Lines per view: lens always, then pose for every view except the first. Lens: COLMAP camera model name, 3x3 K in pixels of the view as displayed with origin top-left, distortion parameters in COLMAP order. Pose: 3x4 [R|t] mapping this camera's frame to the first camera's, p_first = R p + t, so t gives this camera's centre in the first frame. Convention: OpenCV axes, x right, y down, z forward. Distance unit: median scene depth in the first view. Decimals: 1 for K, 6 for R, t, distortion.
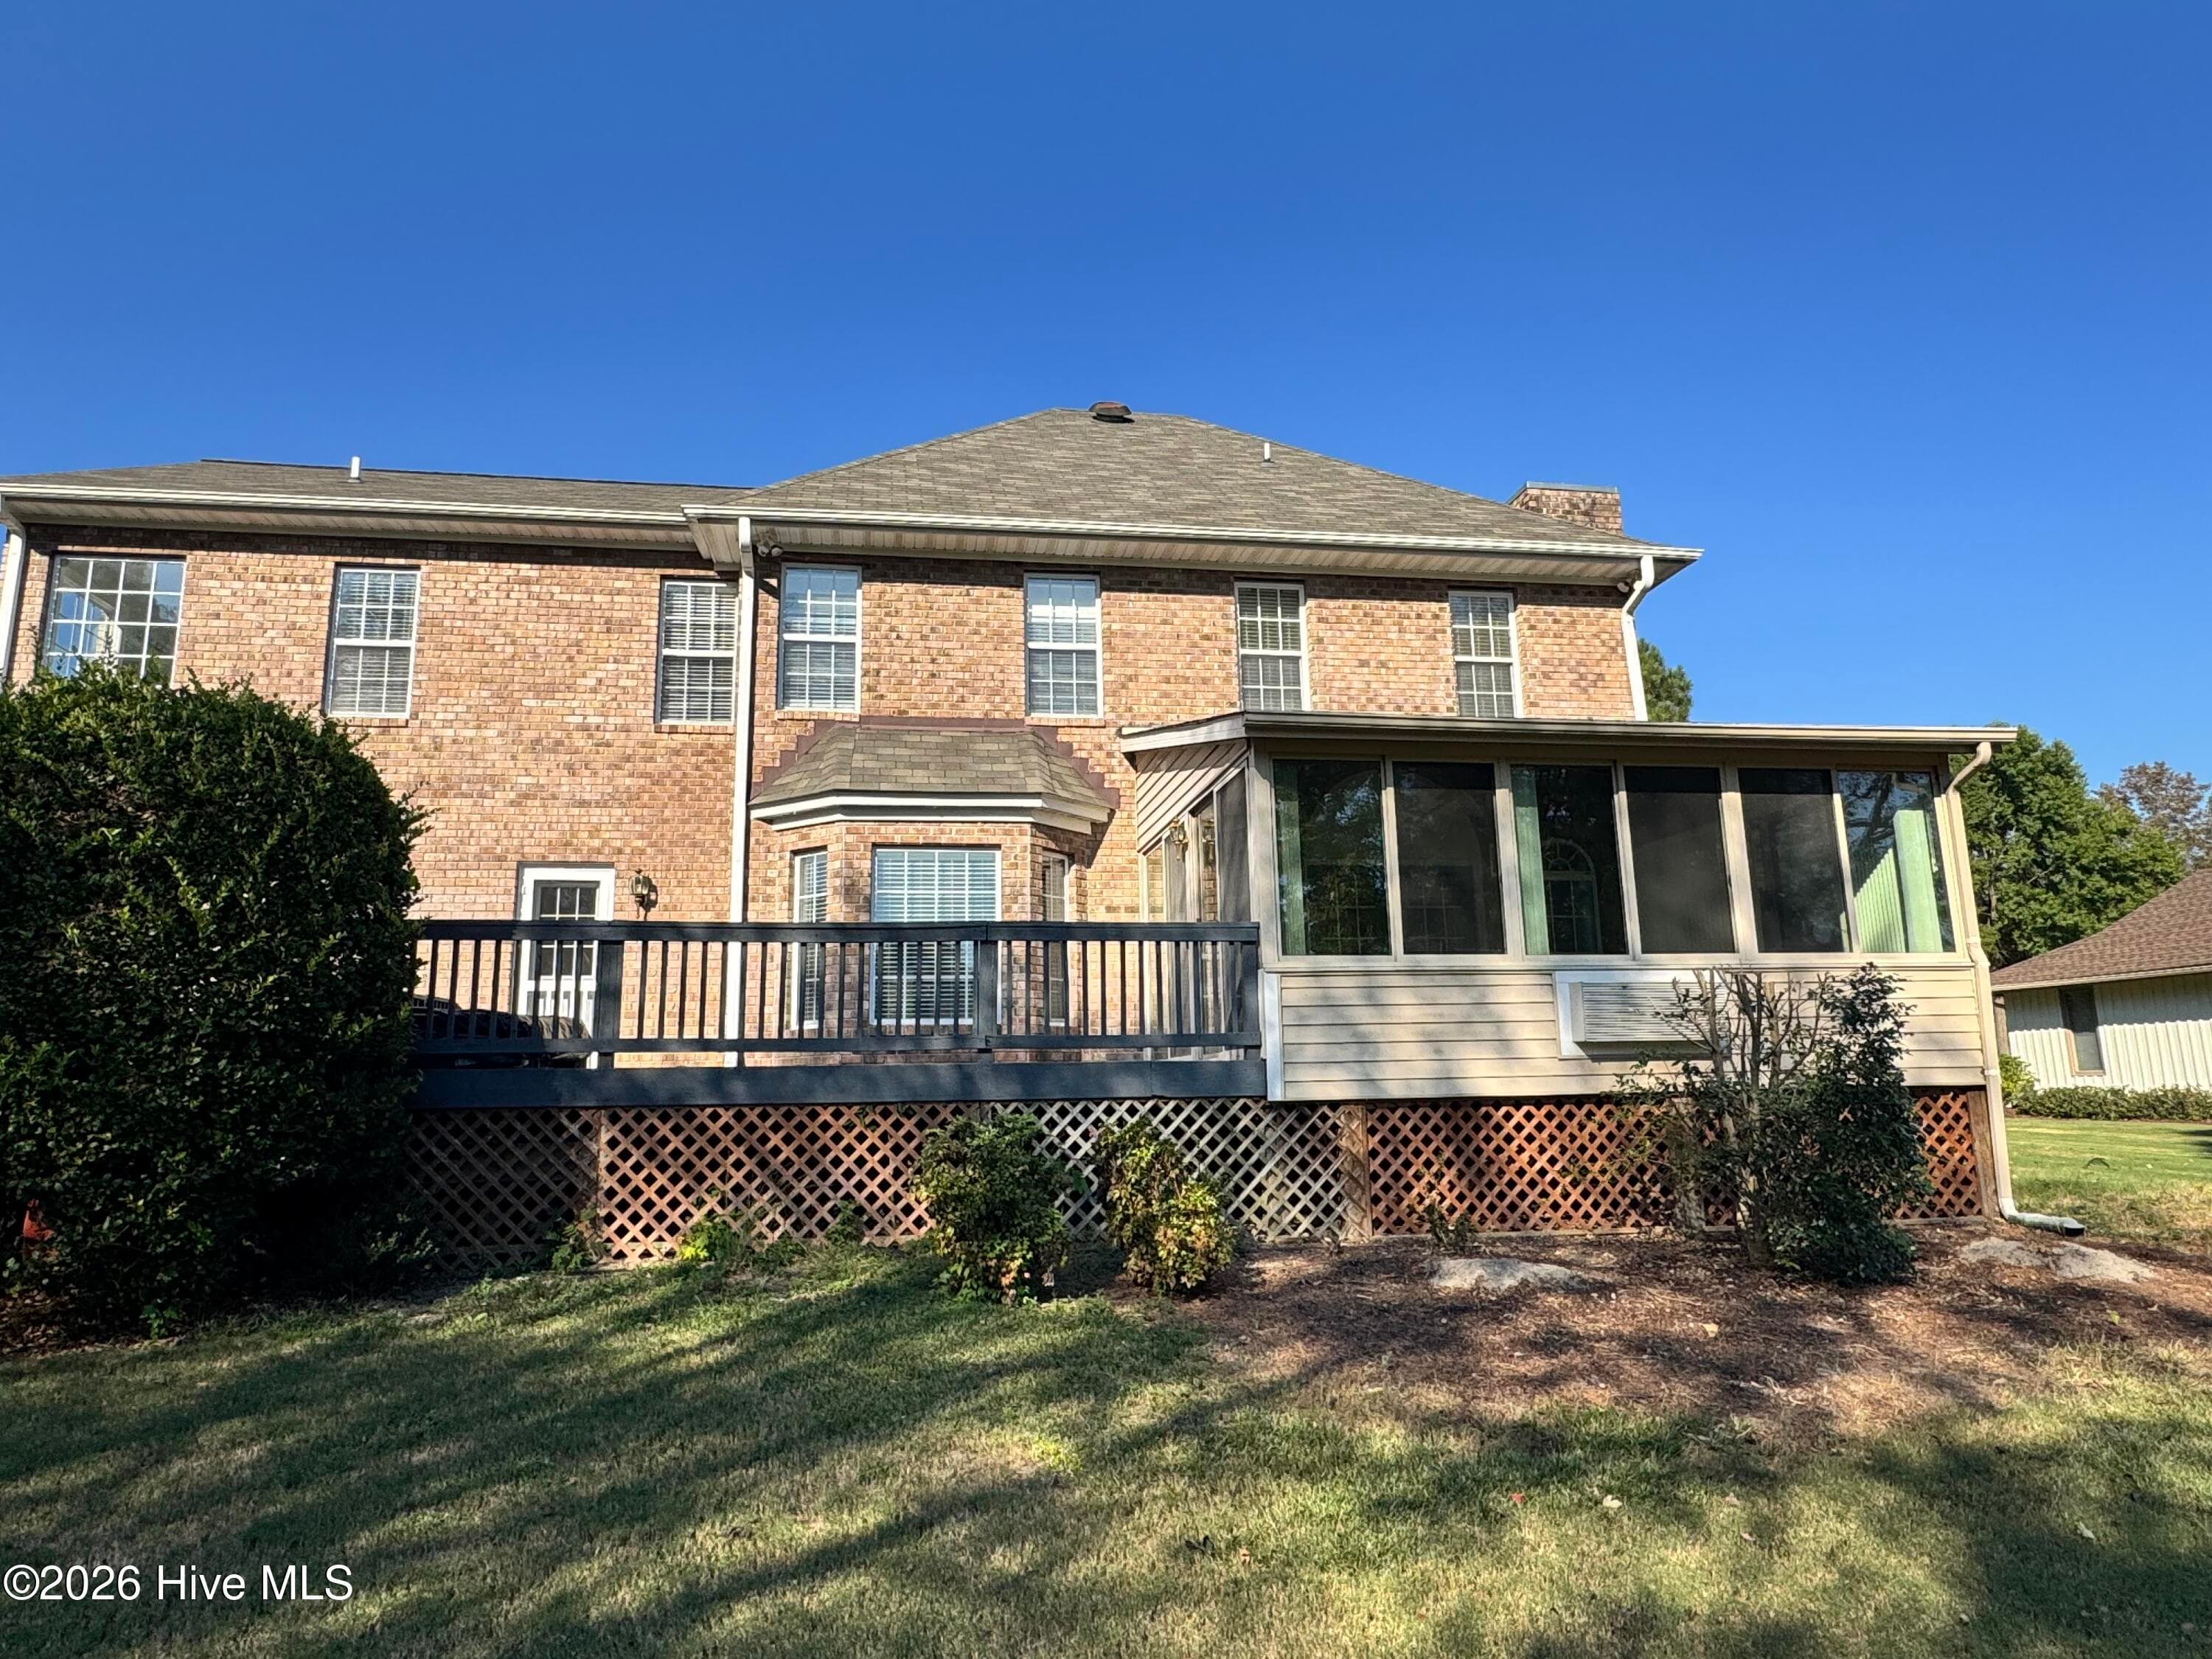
lens RADIAL K [[1314.6, 0, 1107.6], [0, 1314.6, 818.0], [0, 0, 1]] dist [-0.014764, -0.002258]
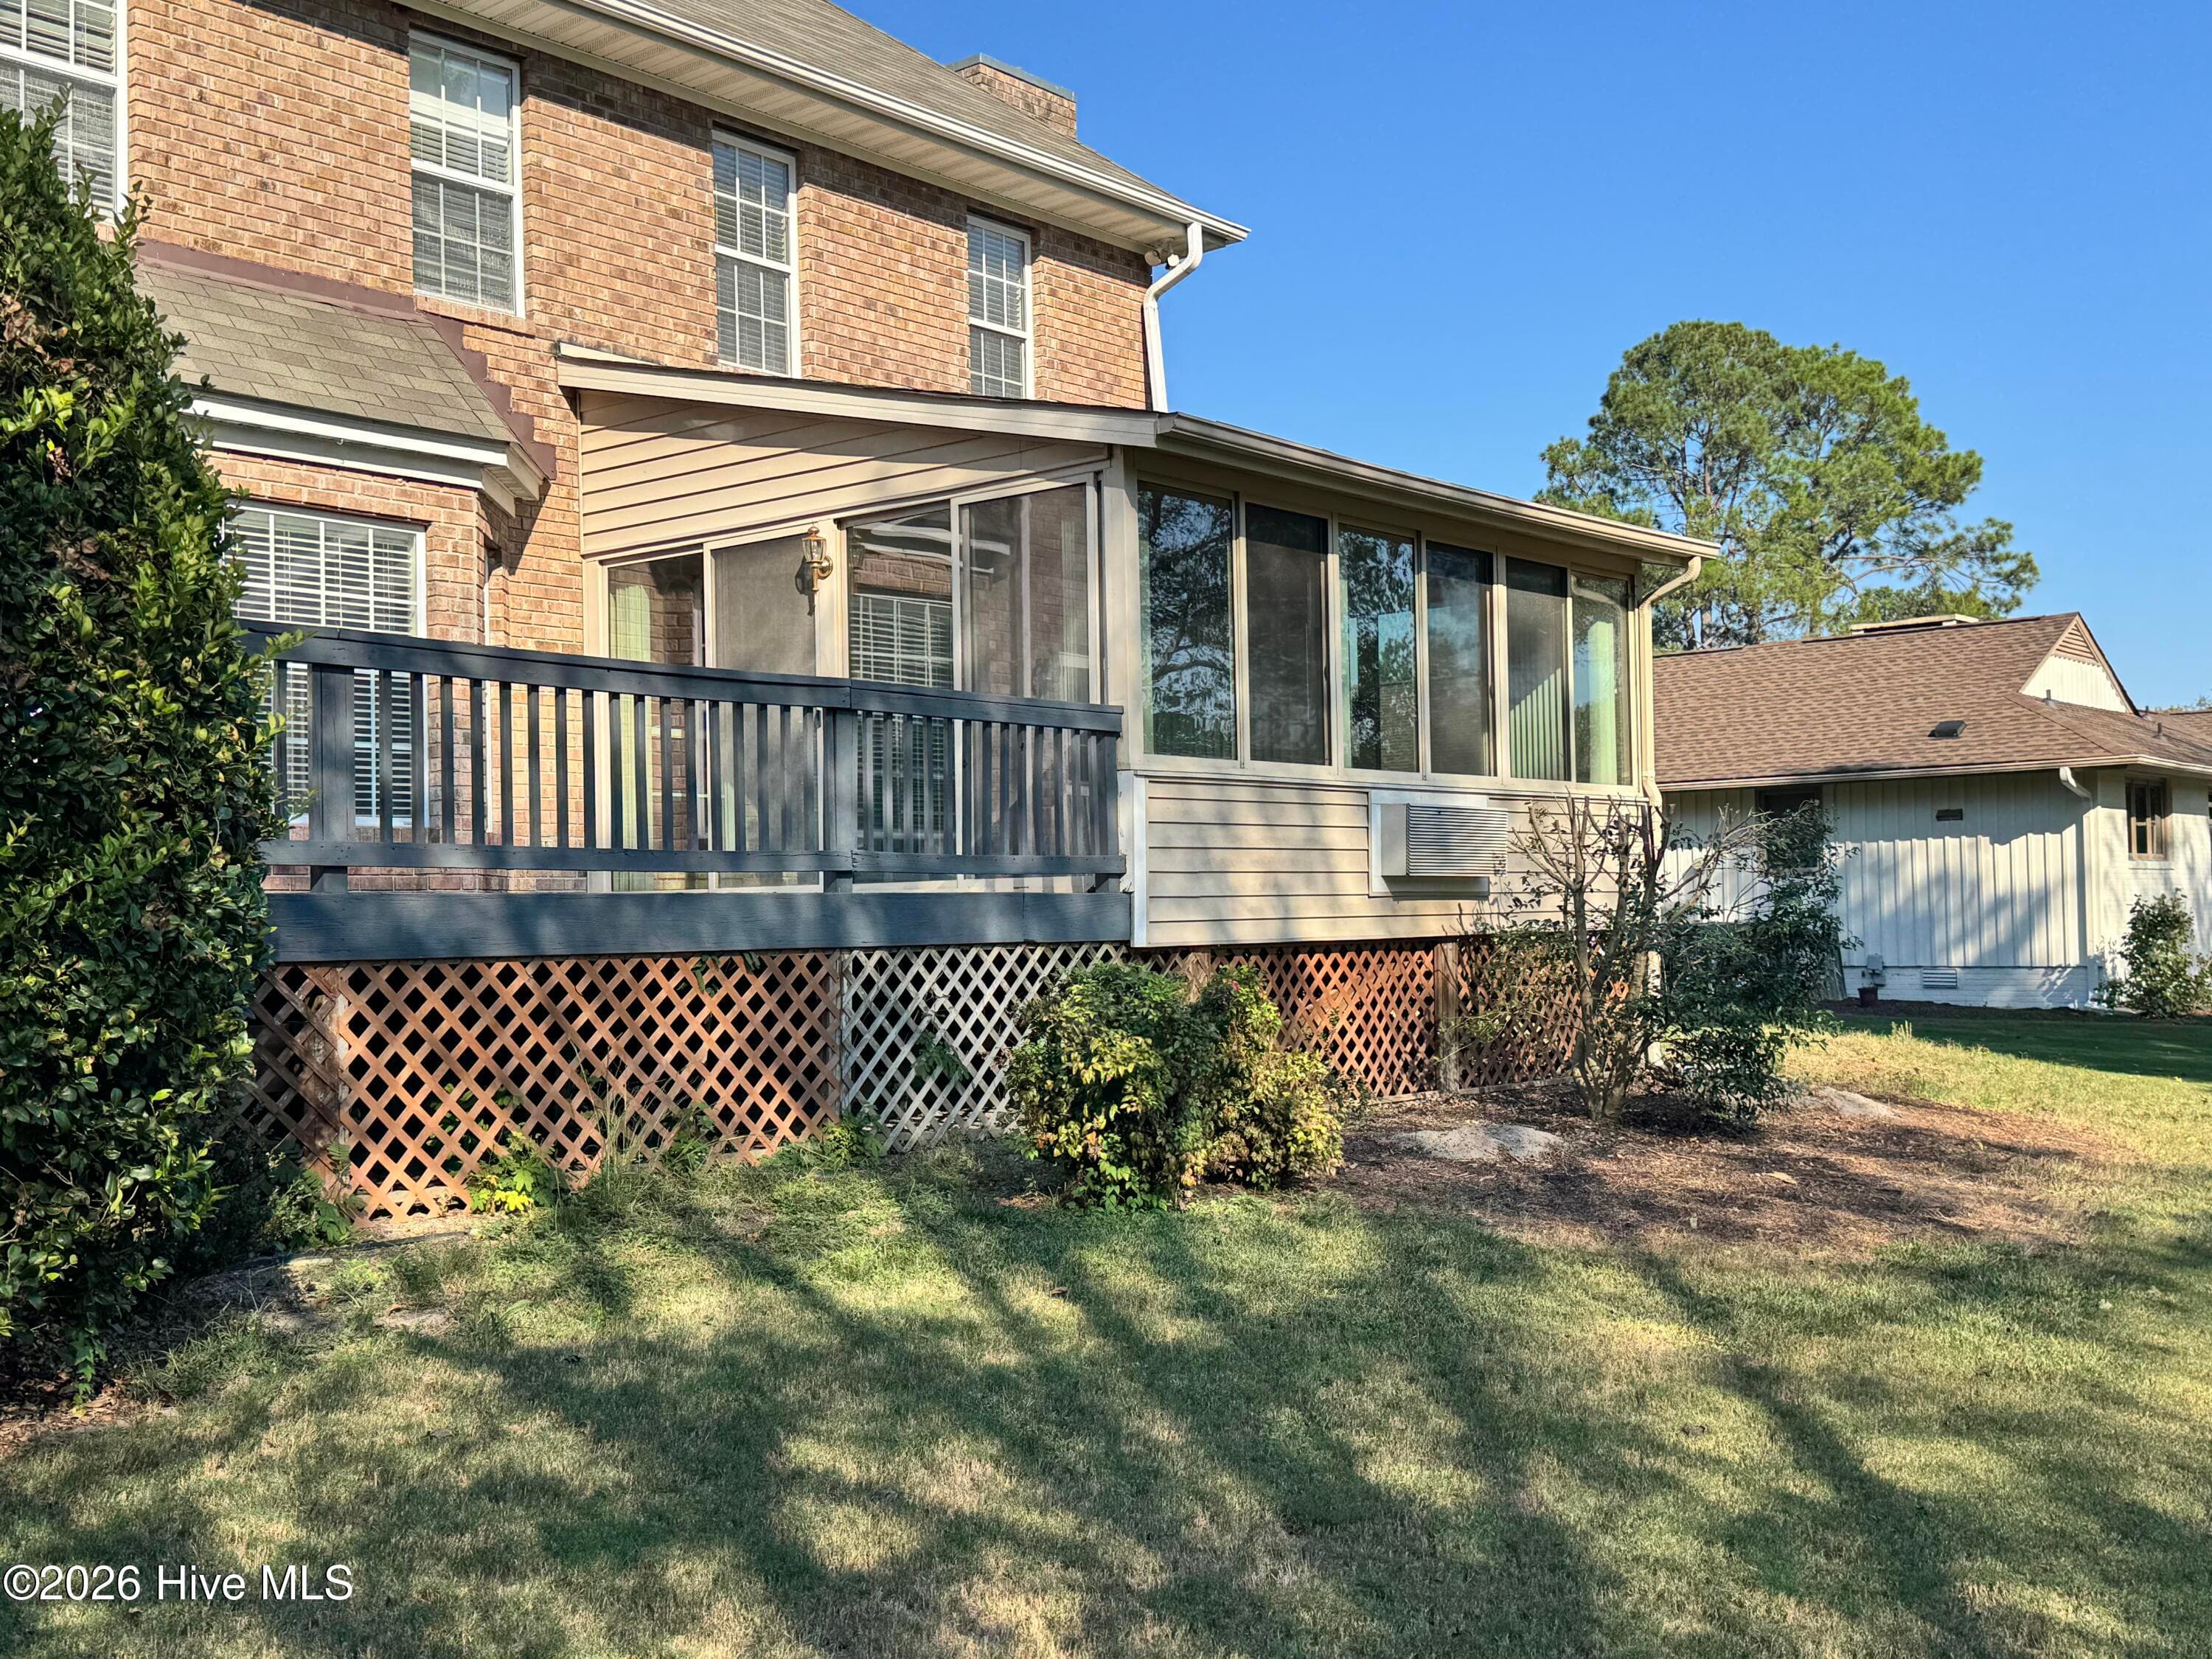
lens RADIAL K [[2160.1, 0, 1104.9], [0, 2160.1, 840.3], [0, 0, 1]] dist [0.014715, 0.000000]
pose [[0.767157, 0.027878, 0.640853, -0.635708], [-0.126793, 0.985934, 0.108893, 0.023653], [-0.628803, -0.164794, 0.759901, 0.087564]]
